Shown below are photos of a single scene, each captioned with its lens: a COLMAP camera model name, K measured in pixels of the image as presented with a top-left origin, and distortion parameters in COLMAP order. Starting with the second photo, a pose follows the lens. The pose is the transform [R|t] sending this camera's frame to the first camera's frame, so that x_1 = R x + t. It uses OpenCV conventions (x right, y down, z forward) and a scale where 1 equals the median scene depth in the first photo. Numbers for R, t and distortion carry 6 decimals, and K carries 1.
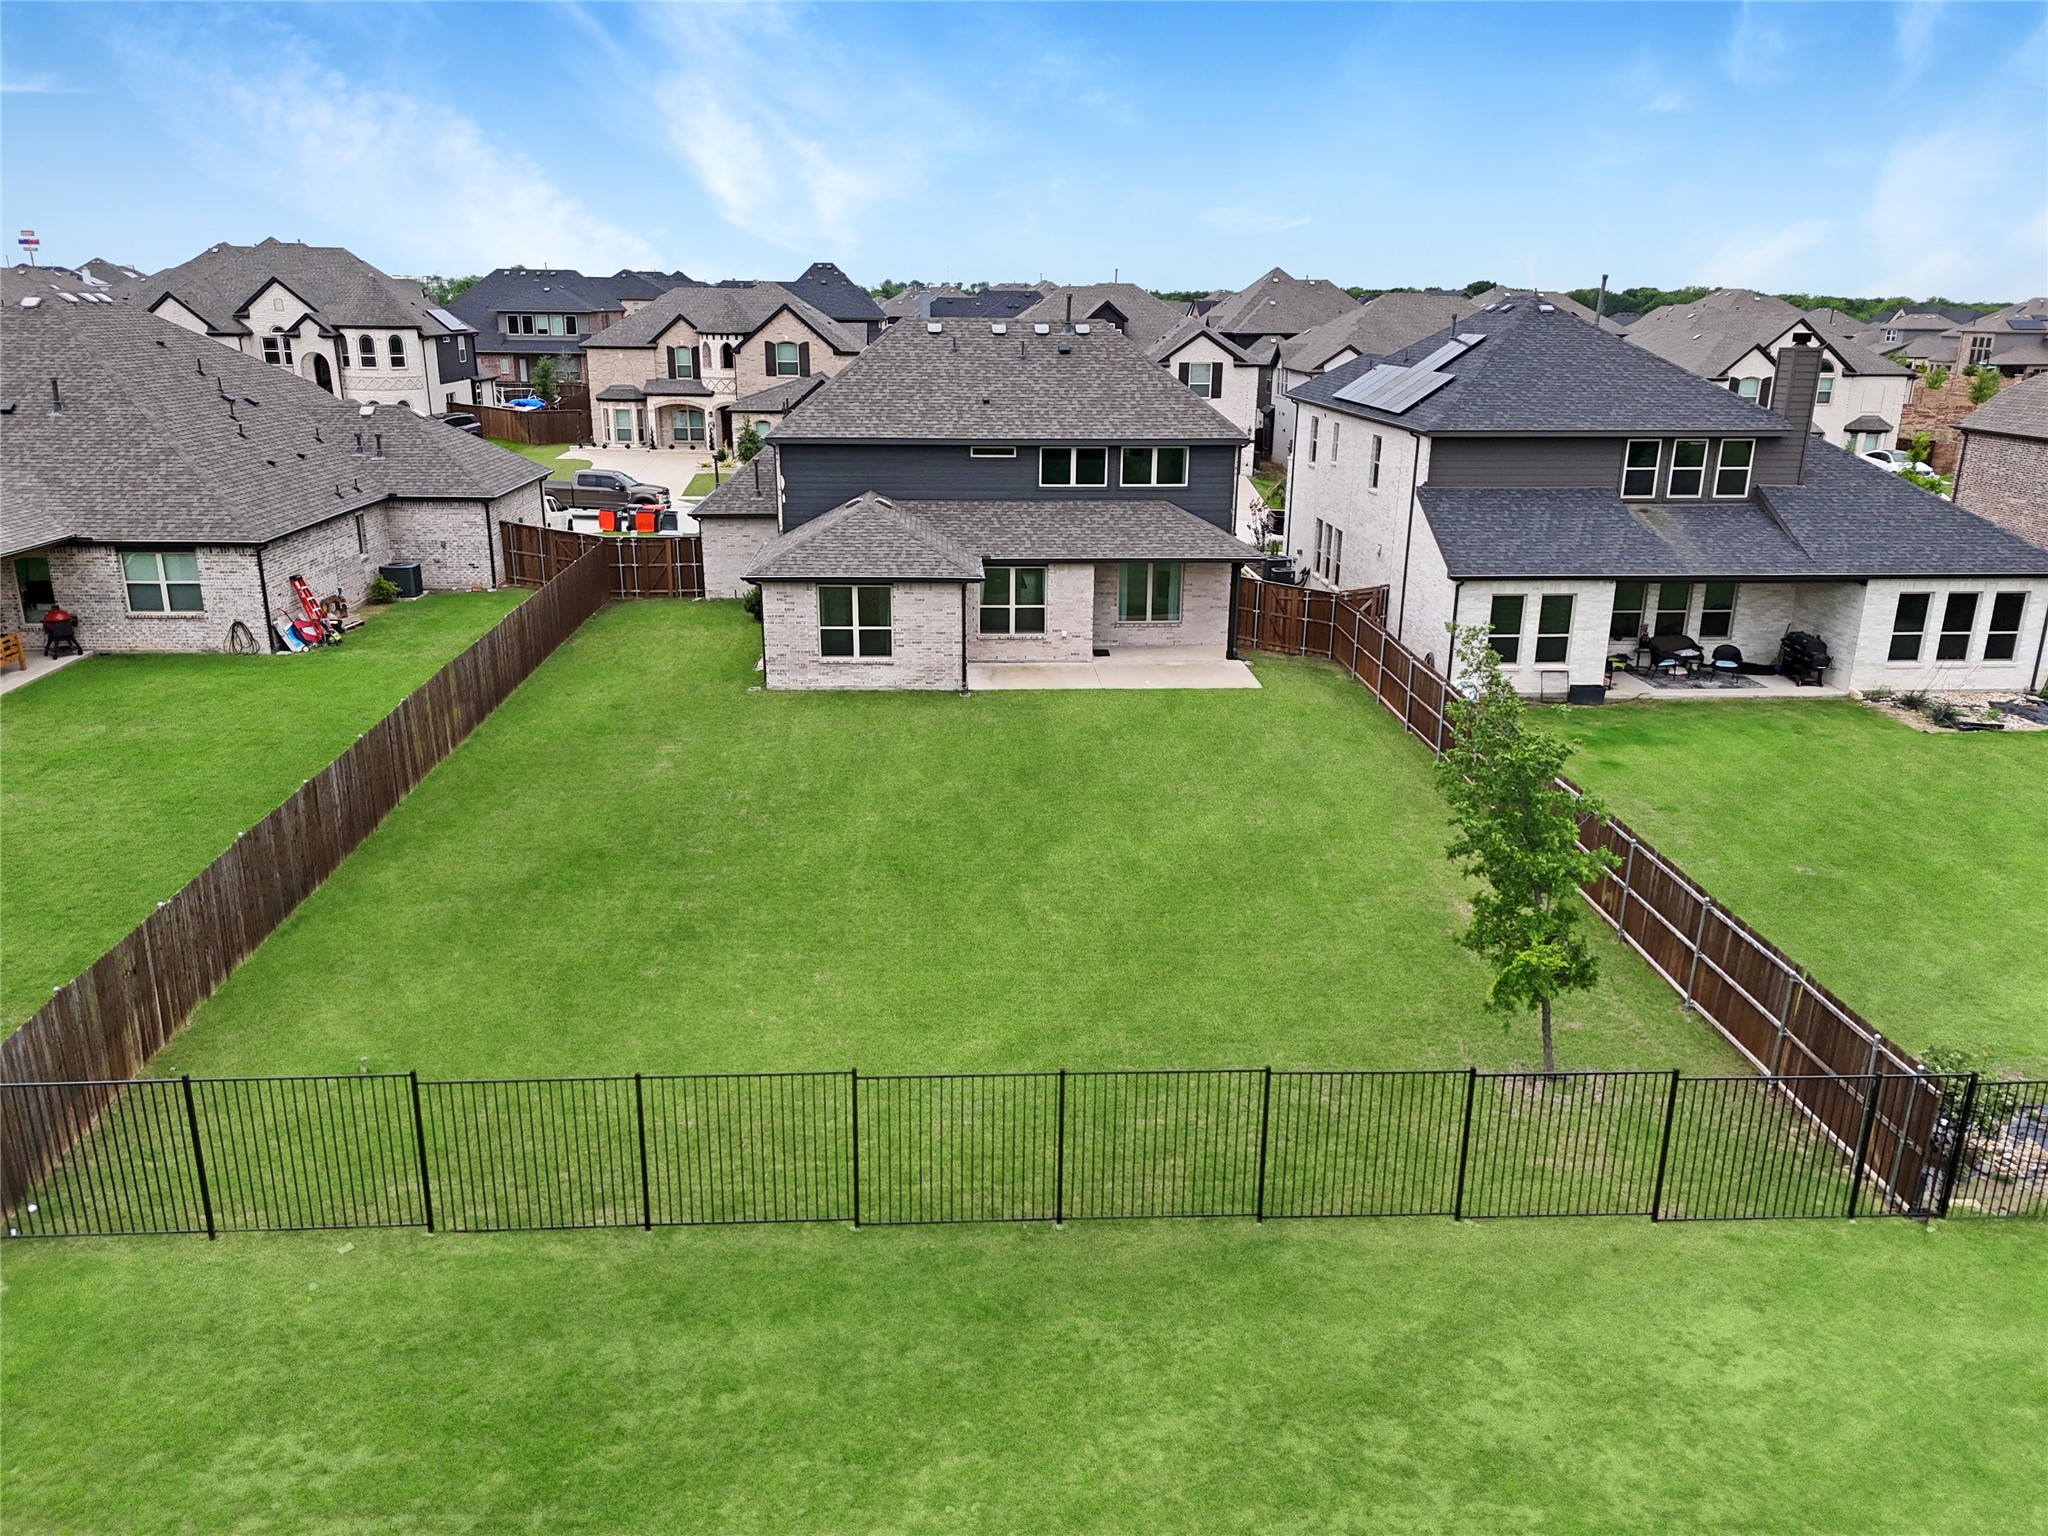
lens RADIAL K [[1505.7, 0, 1030.8], [0, 1505.7, 763.0], [0, 0, 1]] dist [0.072075, -0.071054]
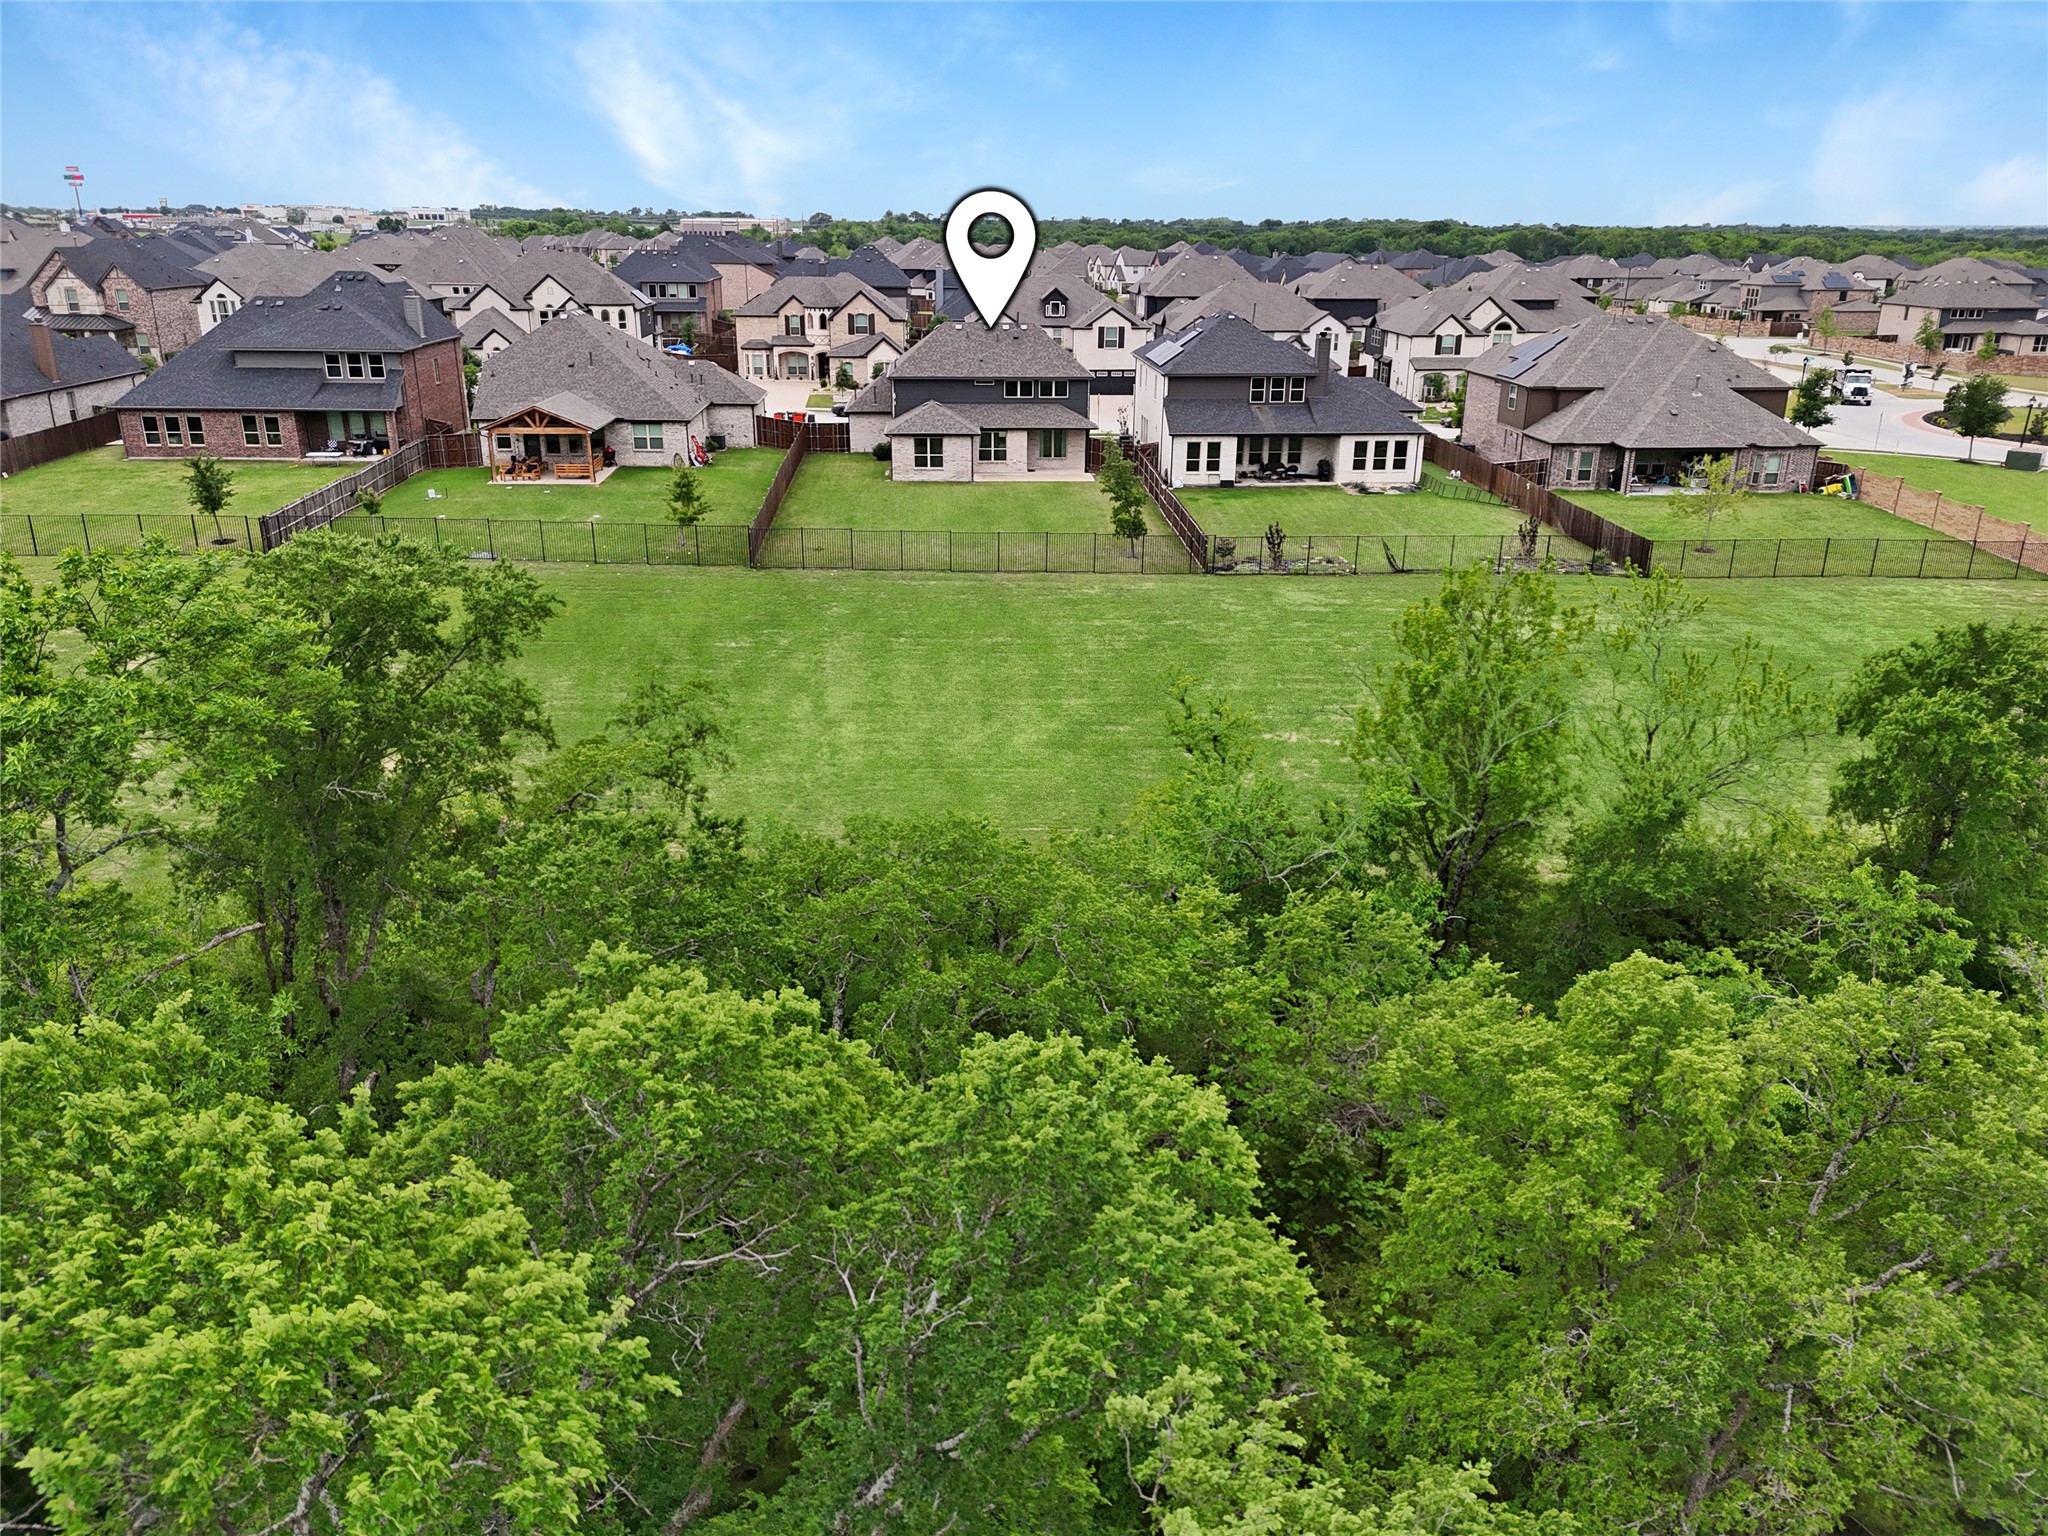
lens RADIAL K [[1505.7, 0, 1030.8], [0, 1505.7, 763.0], [0, 0, 1]] dist [0.072075, -0.071054]
pose [[0.999999, -0.001422, 0.000158, 0.045368], [0.001413, 0.998938, 0.046059, 0.272474], [-0.000223, -0.046059, 0.998939, -1.354598]]
